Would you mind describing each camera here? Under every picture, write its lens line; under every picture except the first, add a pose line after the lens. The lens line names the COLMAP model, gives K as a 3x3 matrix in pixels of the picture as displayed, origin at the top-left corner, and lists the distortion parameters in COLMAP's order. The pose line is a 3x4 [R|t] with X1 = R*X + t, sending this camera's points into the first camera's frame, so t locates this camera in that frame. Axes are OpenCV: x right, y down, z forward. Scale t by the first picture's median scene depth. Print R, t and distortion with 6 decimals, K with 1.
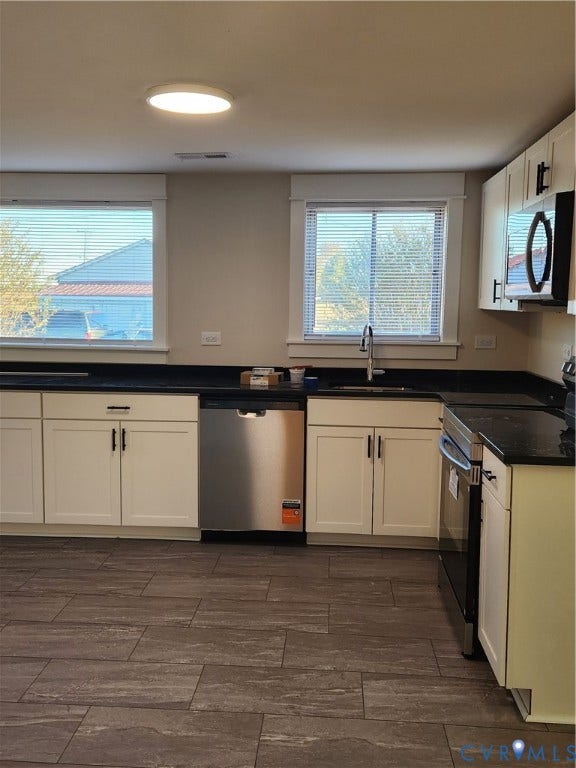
lens RADIAL K [[701.8, 0, 288.0], [0, 701.8, 384.0], [0, 0, 1]] dist [0.049915, -0.000673]
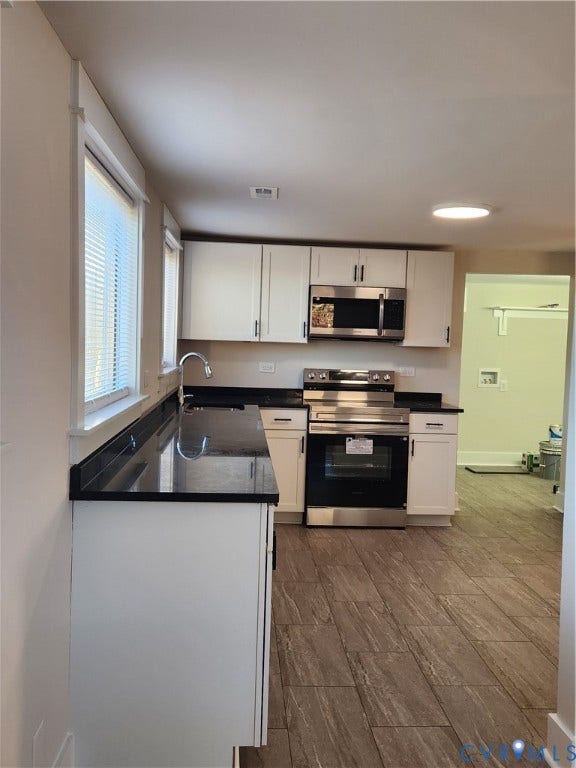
lens RADIAL K [[701.8, 0, 288.0], [0, 701.8, 384.0], [0, 0, 1]] dist [0.049915, -0.000673]
pose [[-0.137306, -0.060940, 0.988652, -1.401126], [0.097432, 0.992434, 0.074705, -0.145795], [-0.985725, 0.106584, -0.130330, 1.406925]]
